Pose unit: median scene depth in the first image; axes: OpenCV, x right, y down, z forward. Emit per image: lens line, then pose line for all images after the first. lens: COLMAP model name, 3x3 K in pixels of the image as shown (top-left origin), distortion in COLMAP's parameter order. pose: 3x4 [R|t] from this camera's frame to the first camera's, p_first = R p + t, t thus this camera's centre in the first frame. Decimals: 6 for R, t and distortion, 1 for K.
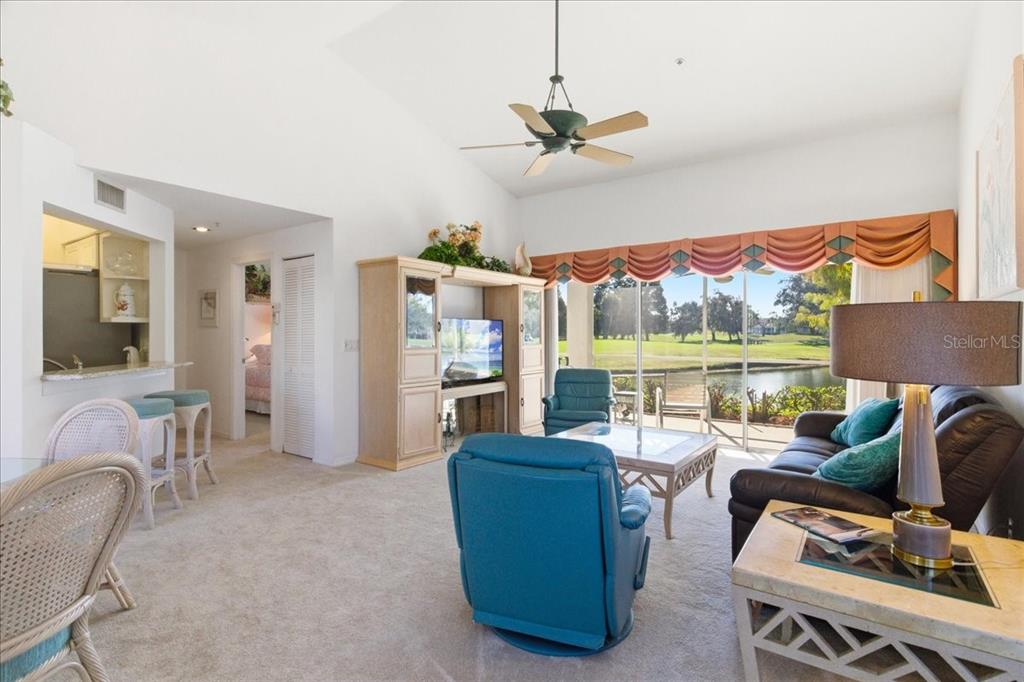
lens RADIAL K [[512.2, 0, 515.8], [0, 512.2, 338.7], [0, 0, 1]] dist [0.026779, -0.015825]
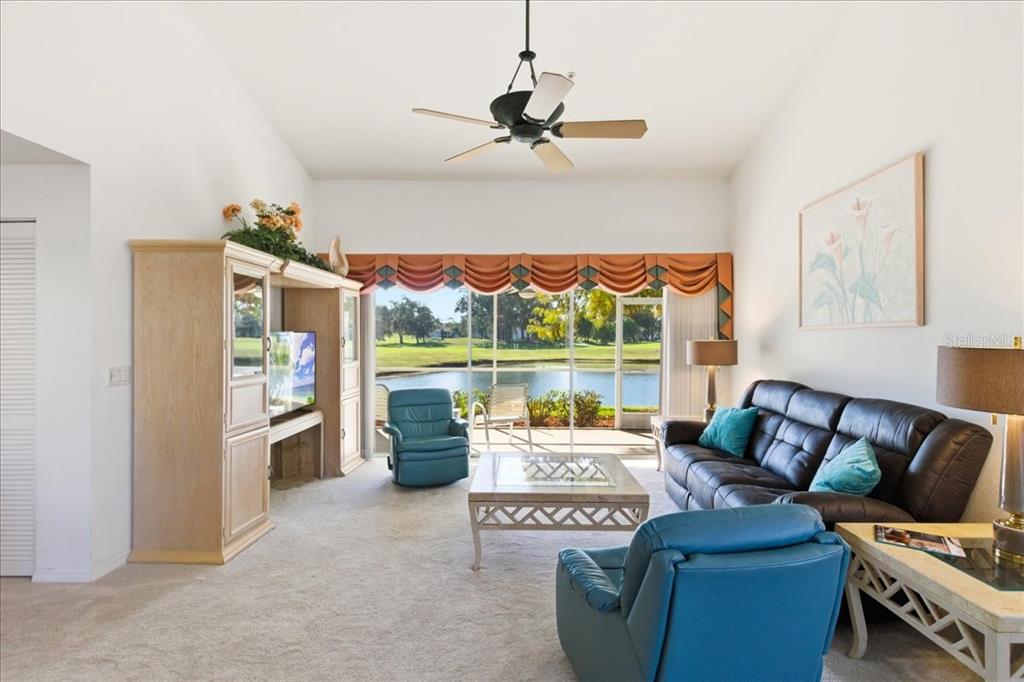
lens RADIAL K [[512.2, 0, 515.8], [0, 512.2, 338.7], [0, 0, 1]] dist [0.026779, -0.015825]
pose [[0.821054, 0.000626, 0.570850, -0.275107], [0.002092, 0.999989, -0.004105, -0.026824], [-0.570846, 0.004565, 0.821044, 0.213268]]
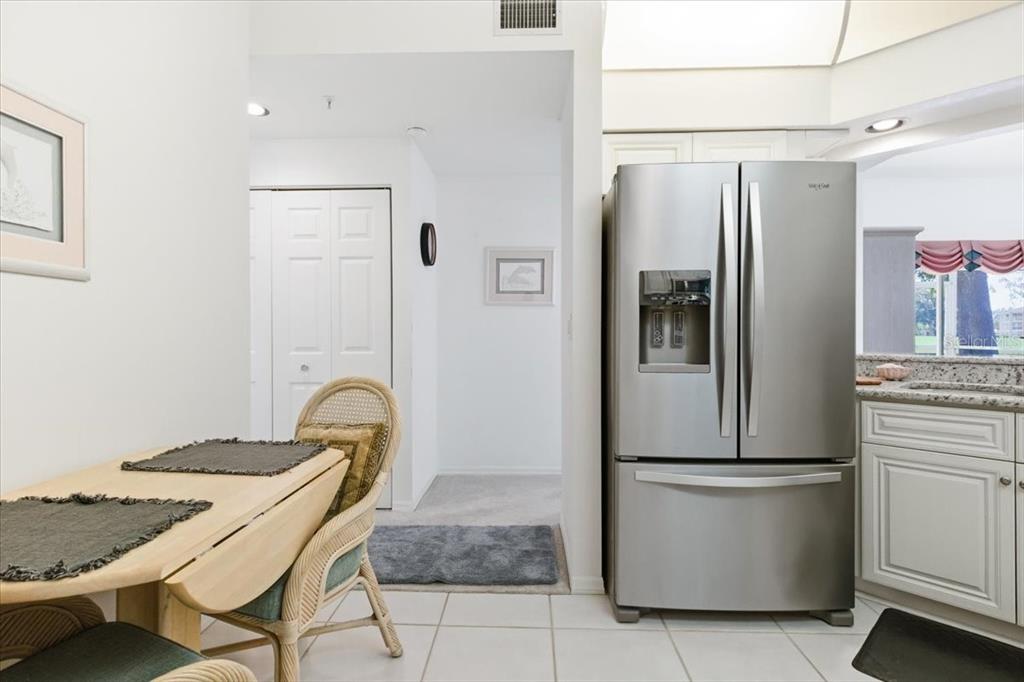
lens RADIAL K [[507.6, 0, 509.6], [0, 507.6, 338.1], [0, 0, 1]] dist [0.019176, -0.008713]
pose [[0.831545, -0.005252, 0.555432, -1.189573], [0.004714, 0.999986, 0.002399, 0.024147], [-0.555437, 0.000624, 0.831558, 0.592655]]
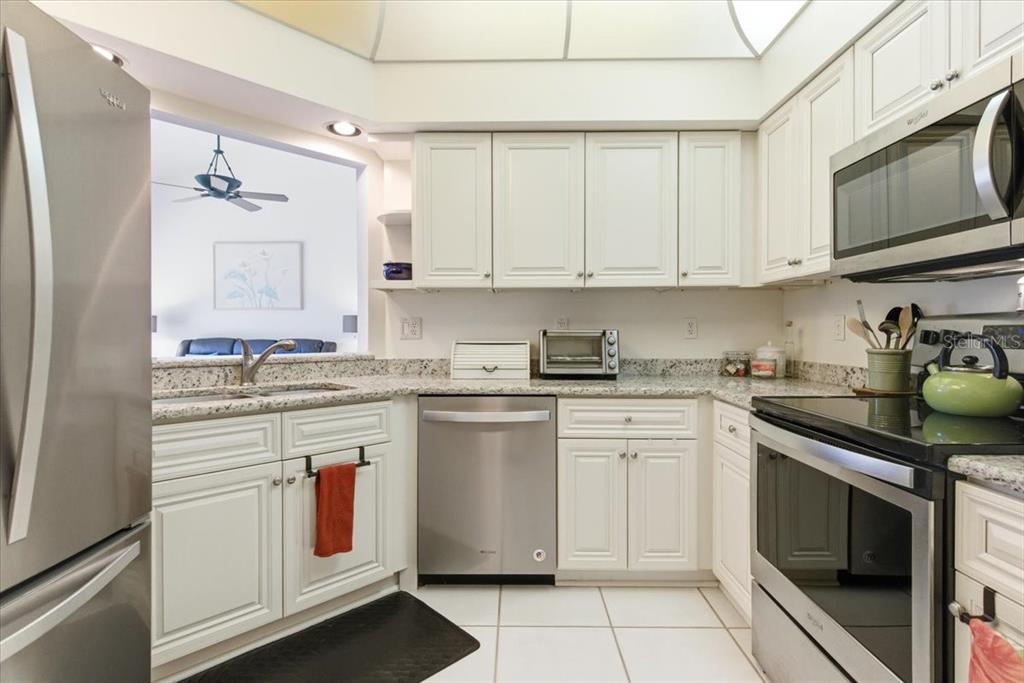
lens RADIAL K [[507.6, 0, 509.6], [0, 507.6, 338.6], [0, 0, 1]] dist [0.019176, -0.008713]
pose [[-0.576497, -0.008226, 0.817058, -1.089751], [0.004758, 0.999899, 0.013423, 0.021839], [-0.817085, 0.011626, -0.576399, 0.769670]]
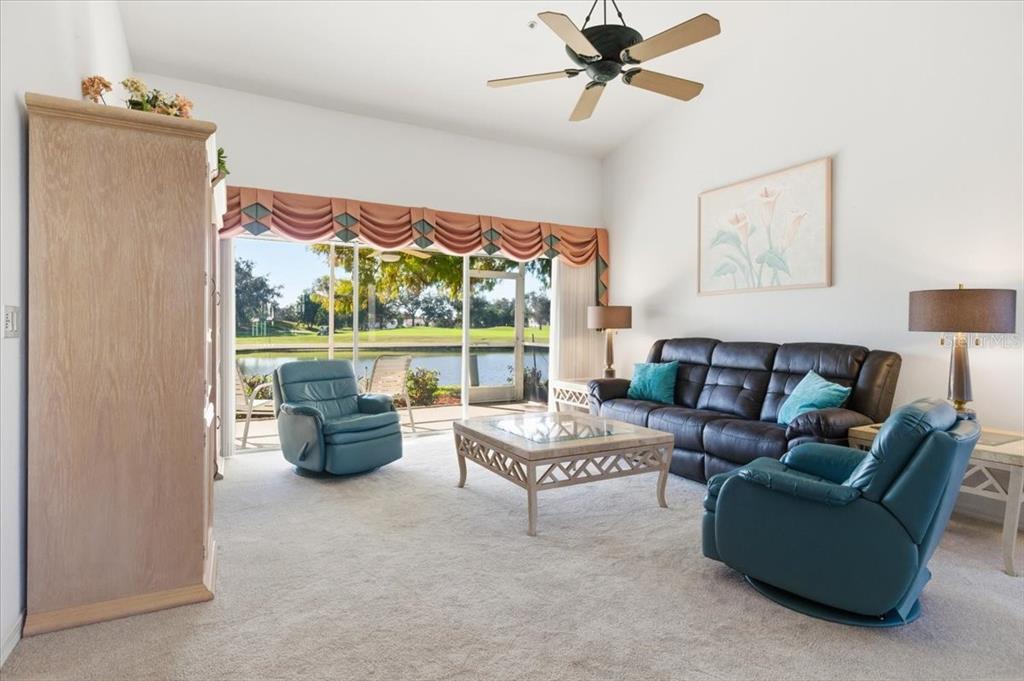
lens RADIAL K [[536.5, 0, 521.1], [0, 536.5, 333.5], [0, 0, 1]] dist [0.027969, -0.022482]
pose [[0.421186, -0.008890, 0.906931, -0.495609], [0.001642, 0.999958, 0.009040, 0.017884], [-0.906973, -0.002319, 0.421183, 0.498681]]
